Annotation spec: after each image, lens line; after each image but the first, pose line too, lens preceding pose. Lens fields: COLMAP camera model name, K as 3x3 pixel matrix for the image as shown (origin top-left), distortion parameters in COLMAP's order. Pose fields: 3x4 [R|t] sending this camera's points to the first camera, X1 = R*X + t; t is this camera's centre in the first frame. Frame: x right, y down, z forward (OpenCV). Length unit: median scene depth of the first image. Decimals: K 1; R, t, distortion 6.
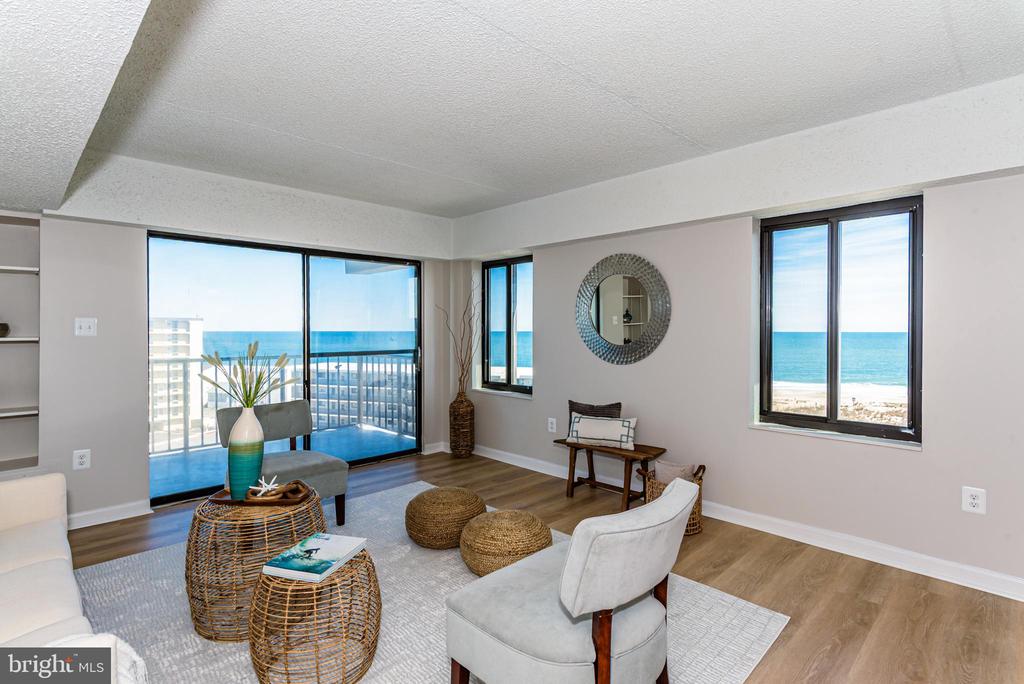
lens RADIAL K [[506.8, 0, 519.3], [0, 506.8, 334.6], [0, 0, 1]] dist [0.008126, -0.003789]
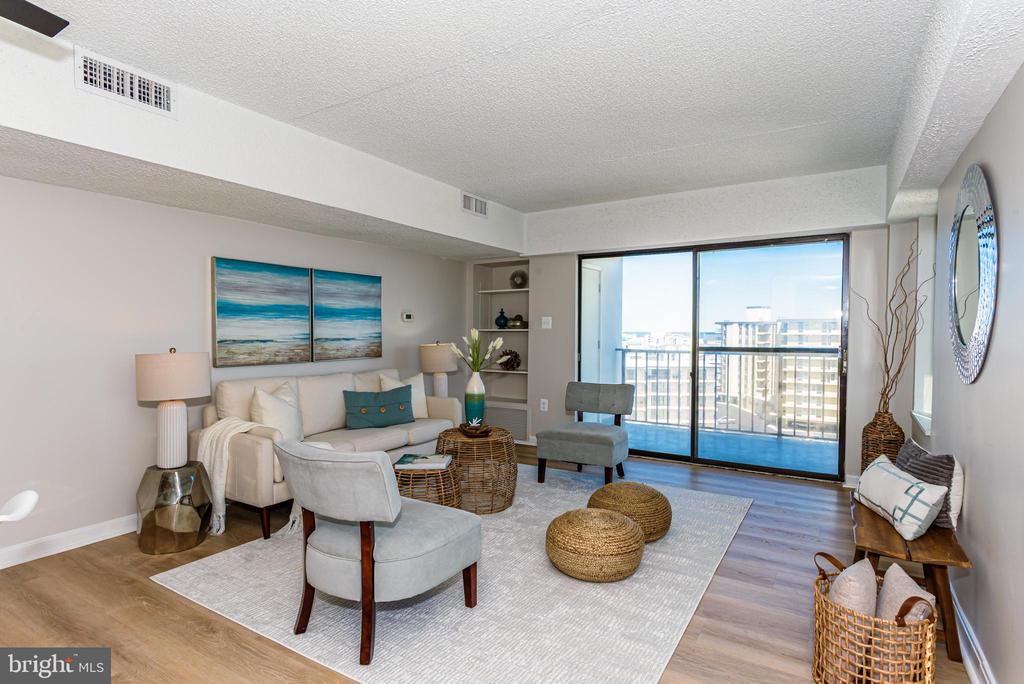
lens RADIAL K [[532.5, 0, 512.0], [0, 532.5, 341.6], [0, 0, 1]] dist [0.007462, -0.002999]
pose [[0.226272, 0.021942, -0.973817, 0.641069], [-0.011362, 0.999738, 0.019886, 0.010903], [0.973998, 0.006565, 0.226461, 0.443327]]
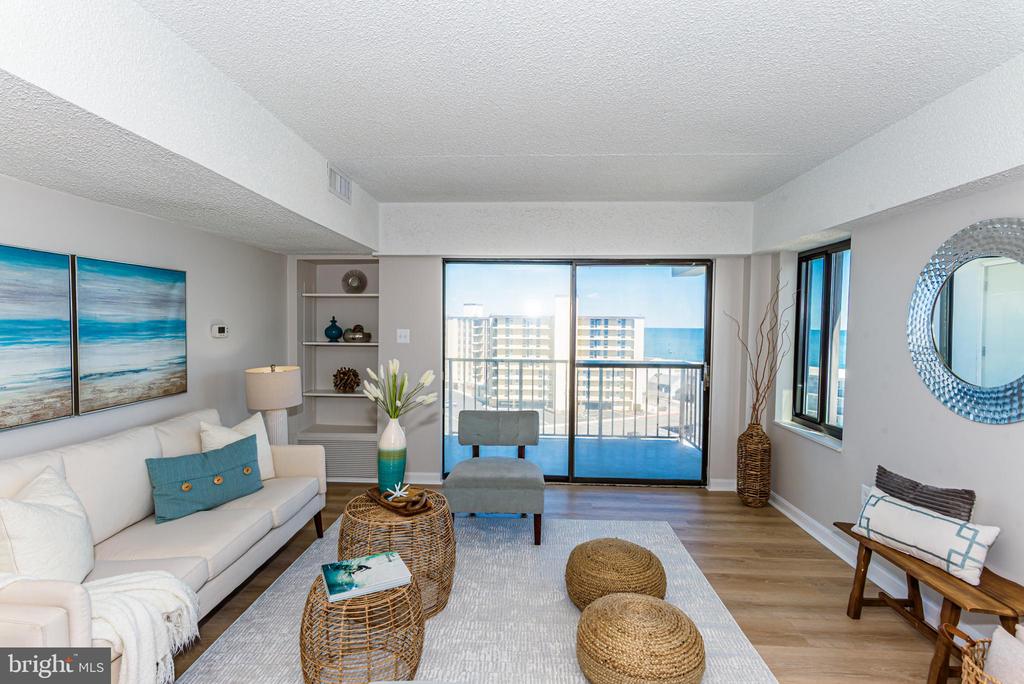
lens RADIAL K [[506.8, 0, 512.2], [0, 506.8, 342.9], [0, 0, 1]] dist [0.008126, -0.003789]
pose [[0.675231, 0.033597, -0.736841, 0.275382], [-0.017405, 0.999410, 0.029620, -0.035513], [0.737401, -0.007175, 0.675417, 0.264157]]
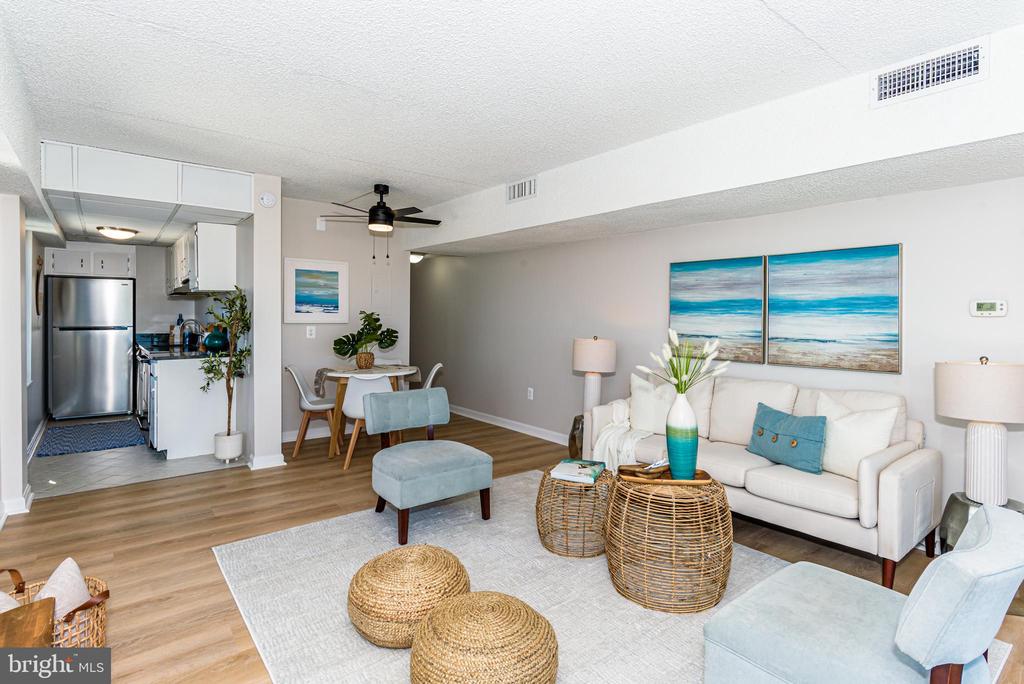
lens RADIAL K [[506.8, 0, 515.9], [0, 506.8, 322.3], [0, 0, 1]] dist [0.008126, -0.003789]
pose [[-0.994351, -0.011835, 0.105484, -0.182463], [-0.009111, 0.999614, 0.026264, -0.014419], [-0.105754, 0.025154, -0.994074, 1.235949]]
